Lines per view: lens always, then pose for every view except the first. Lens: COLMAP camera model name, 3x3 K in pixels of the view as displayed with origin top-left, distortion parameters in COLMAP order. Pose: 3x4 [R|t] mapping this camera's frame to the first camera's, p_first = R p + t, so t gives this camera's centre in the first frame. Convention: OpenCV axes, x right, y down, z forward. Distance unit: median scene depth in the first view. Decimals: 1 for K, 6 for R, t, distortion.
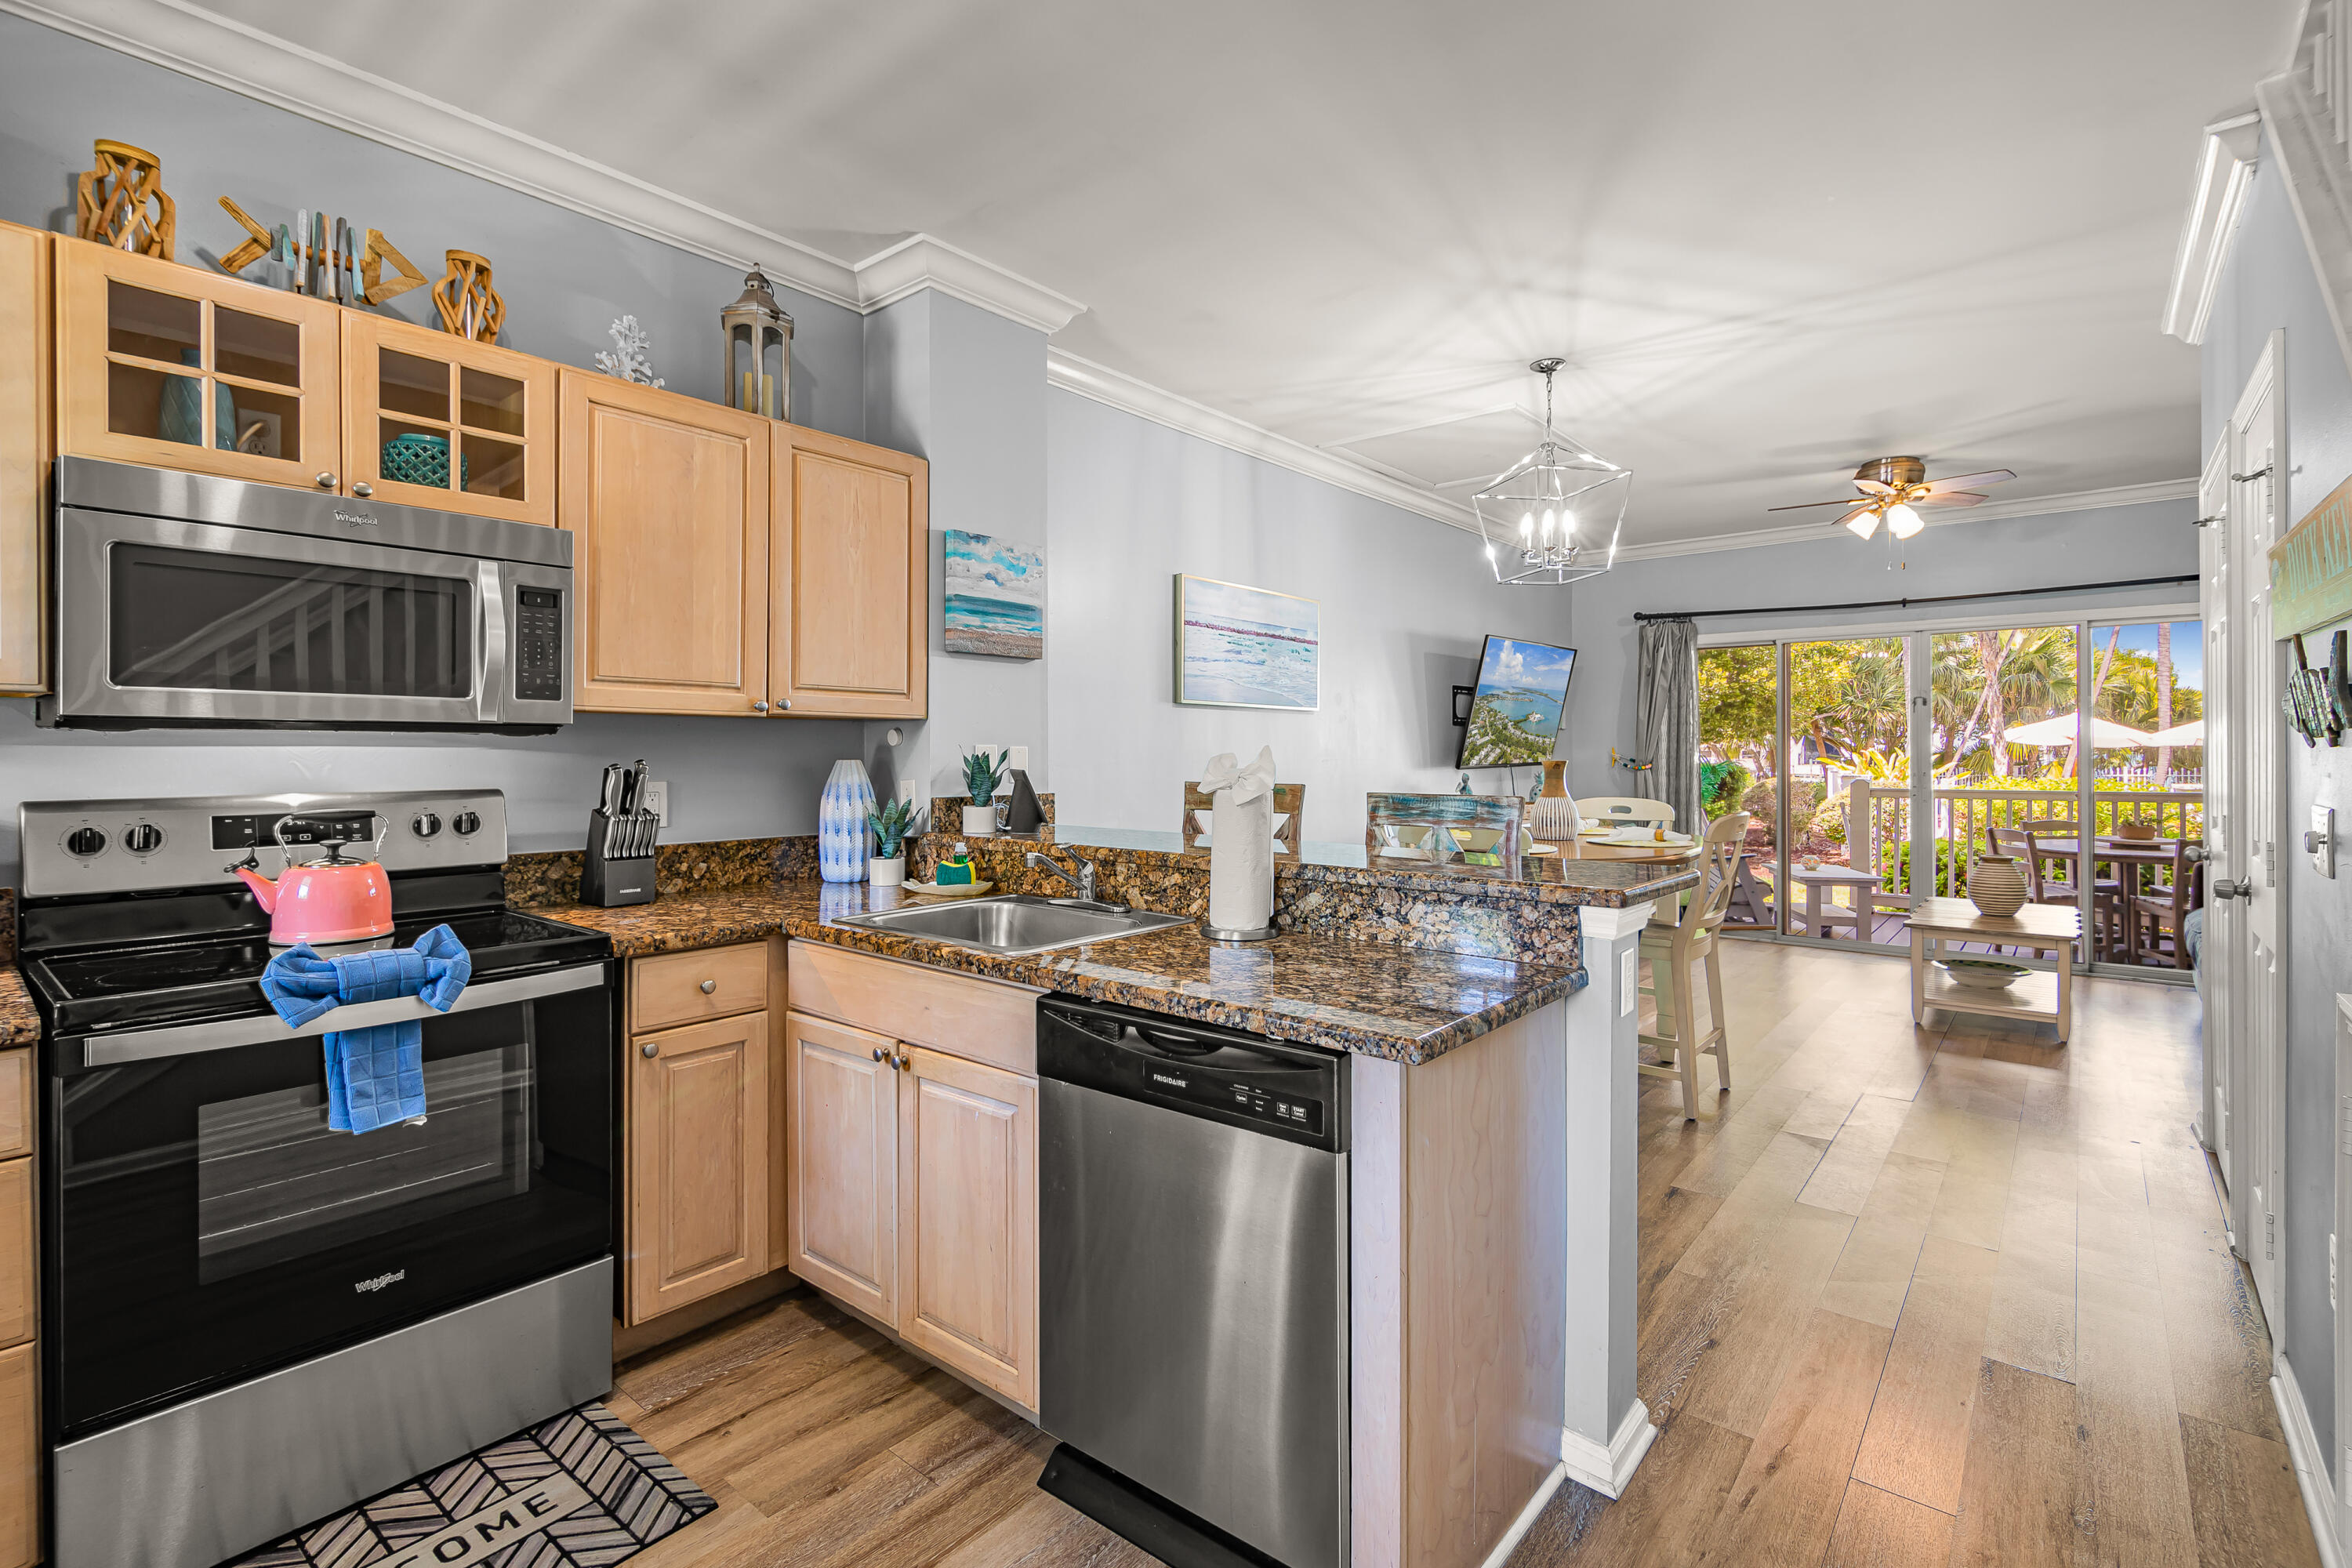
lens RADIAL K [[1035.1, 0, 1188.6], [0, 1035.1, 747.6], [0, 0, 1]] dist [0.015104, -0.006151]
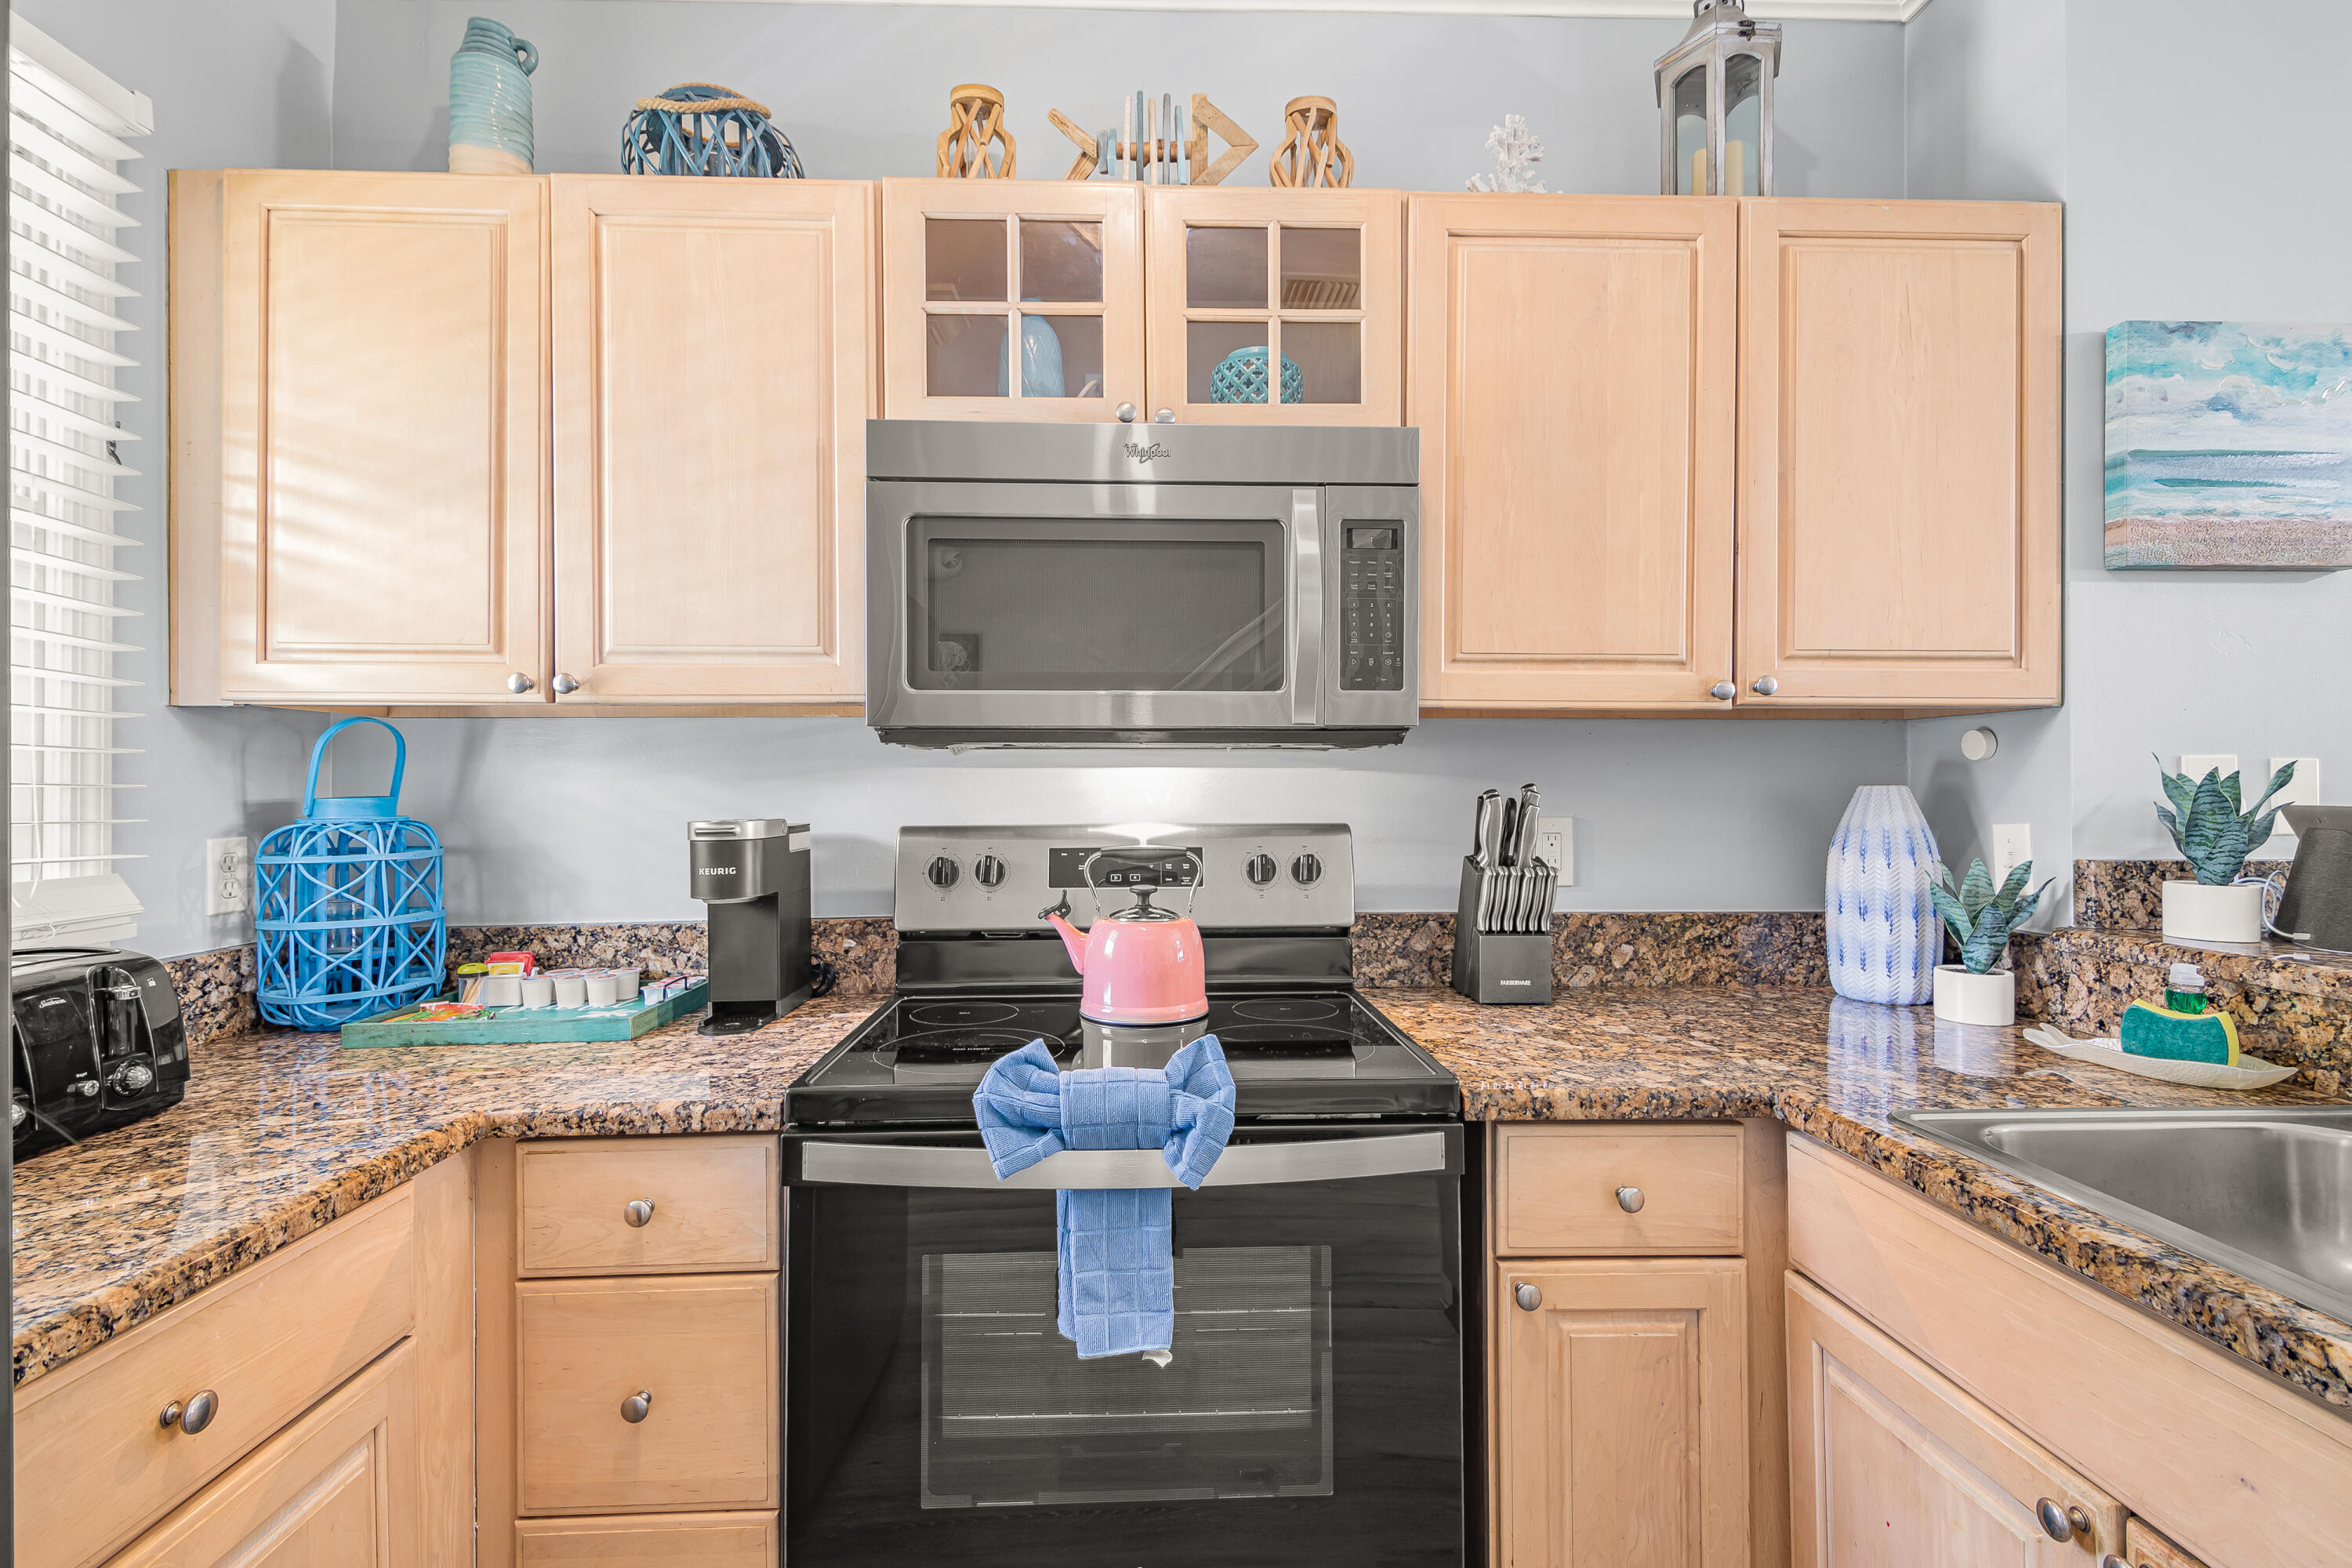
lens RADIAL K [[1035.1, 0, 1160.5], [0, 1035.1, 785.4], [0, 0, 1]] dist [0.015104, -0.006151]
pose [[0.639572, -0.004387, -0.768718, -0.198213], [0.005777, 0.999983, -0.000901, 0.013848], [0.768709, -0.003865, 0.639587, 0.458976]]
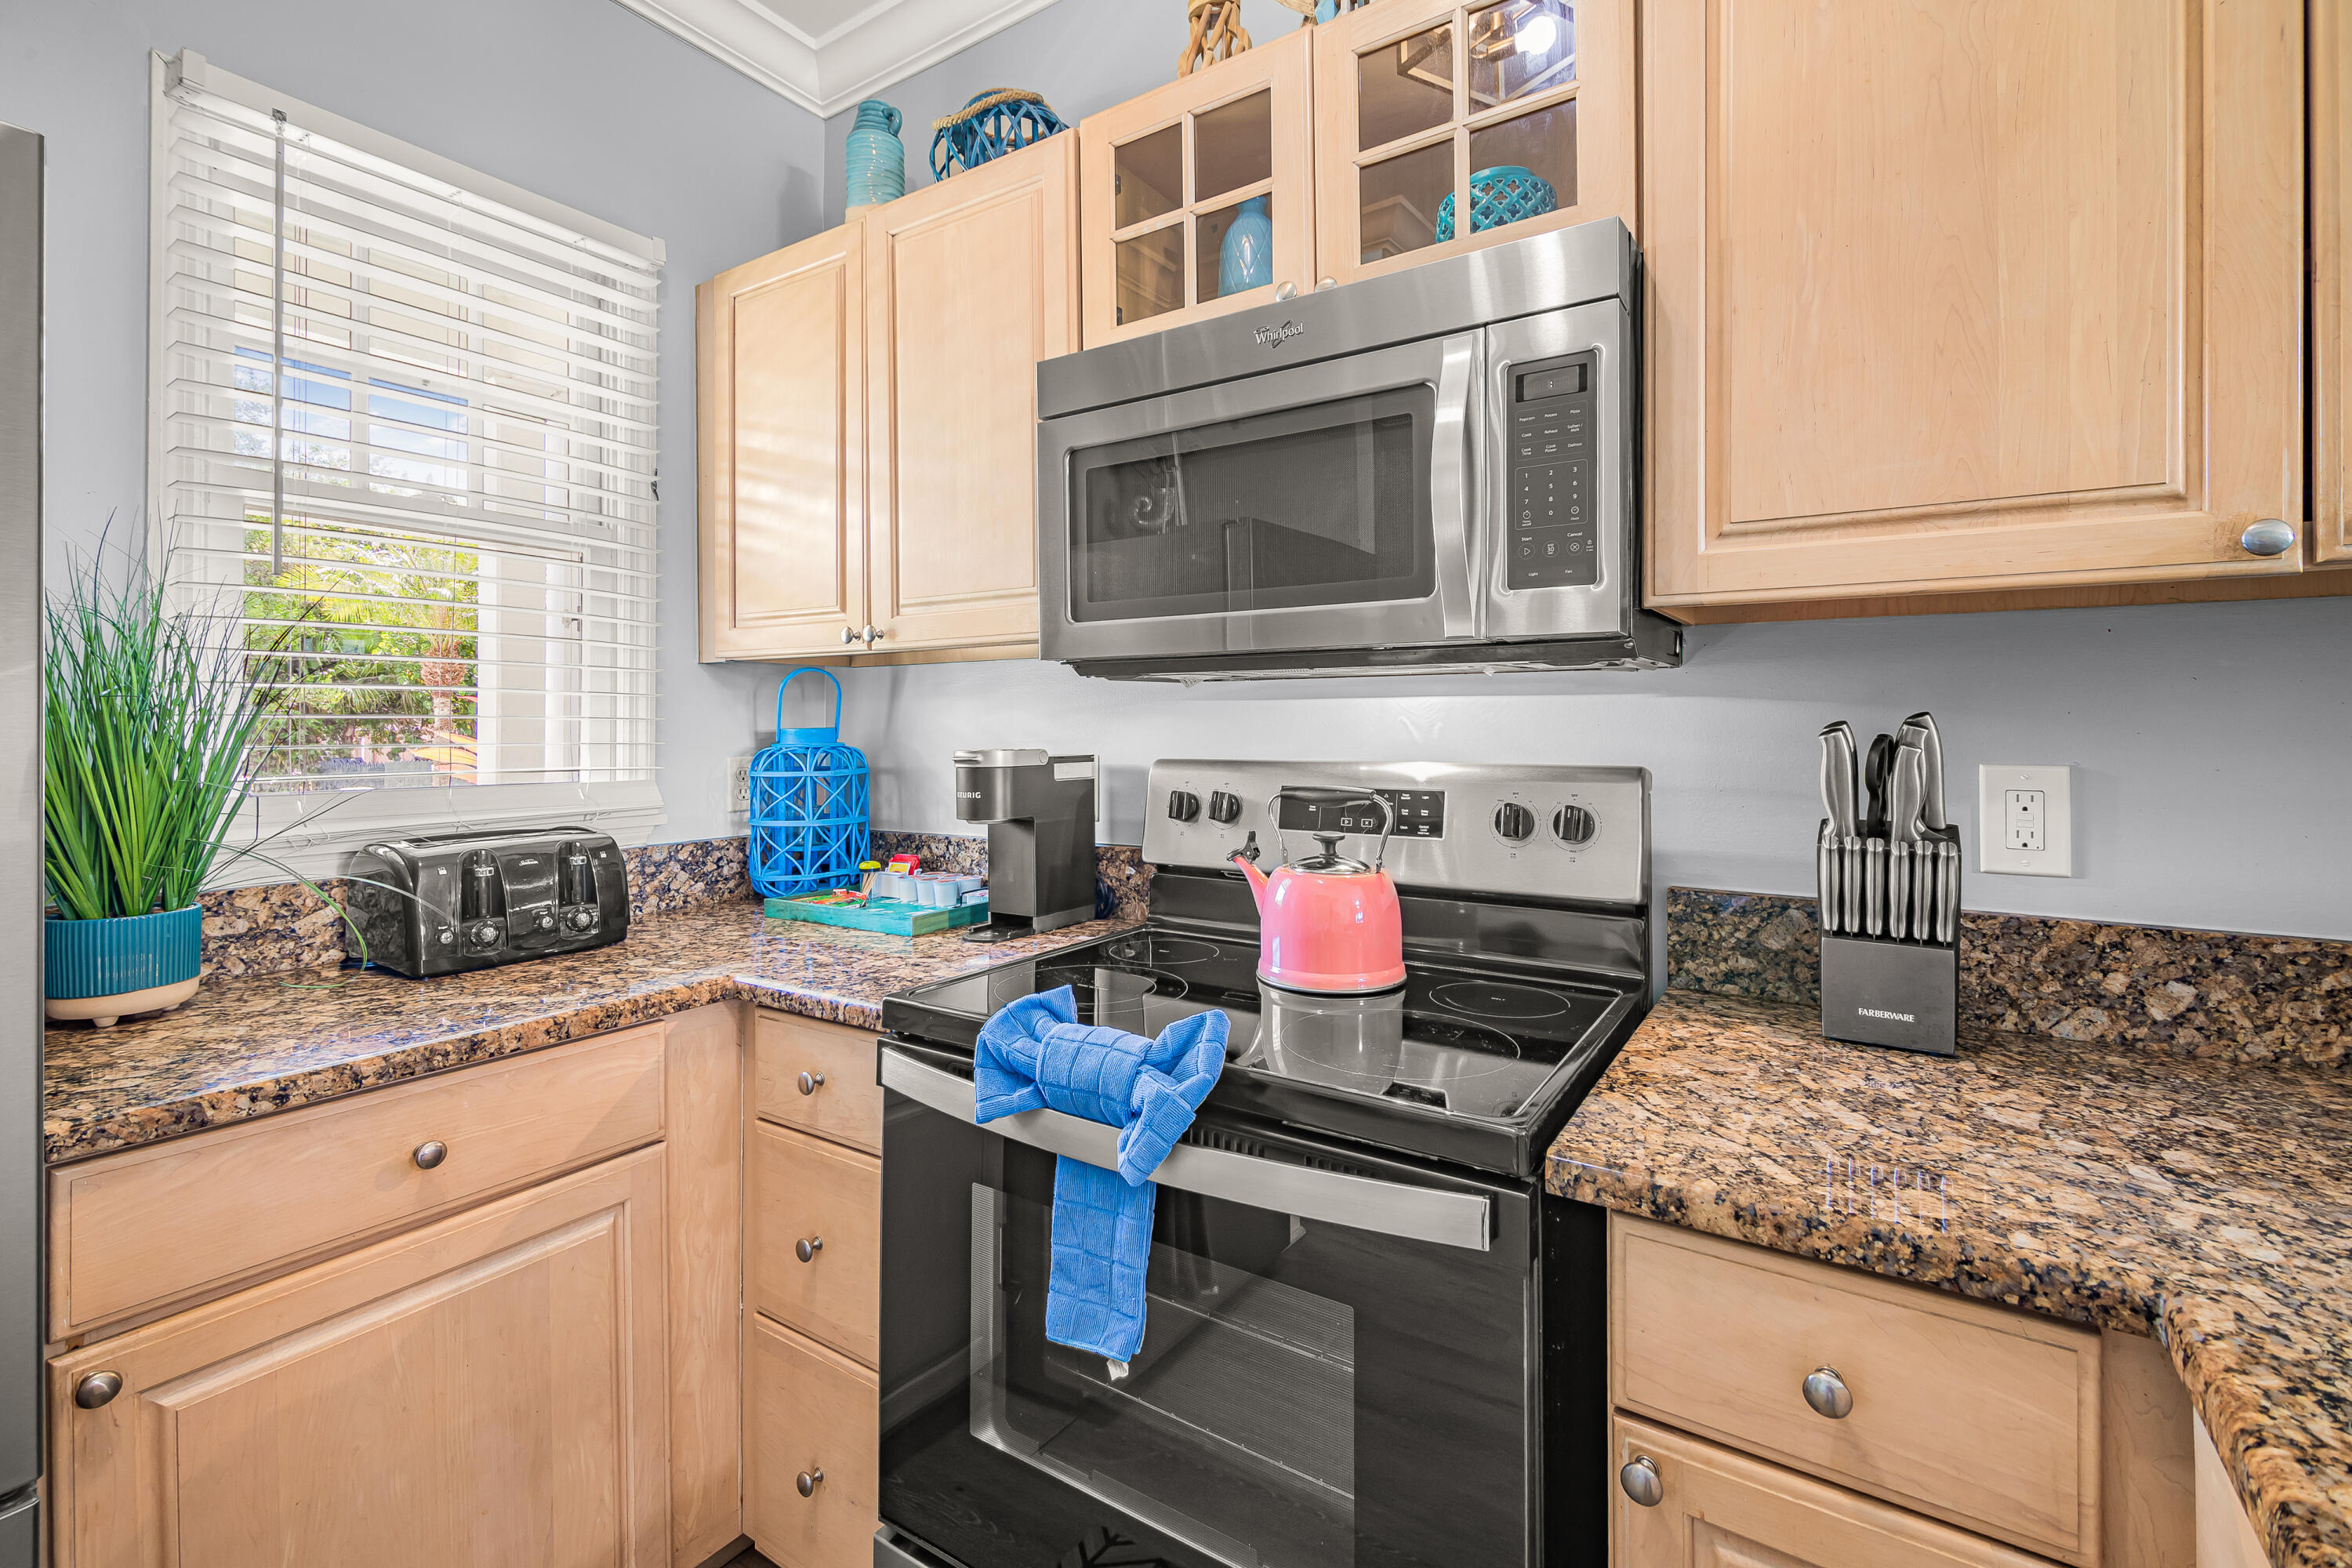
lens RADIAL K [[1035.1, 0, 1214.2], [0, 1035.1, 718.6], [0, 0, 1]] dist [0.015104, -0.006151]
pose [[0.076938, -0.004782, -0.997024, -0.143414], [0.007053, 0.999966, -0.004251, 0.016466], [0.997011, -0.006705, 0.076969, 0.770716]]
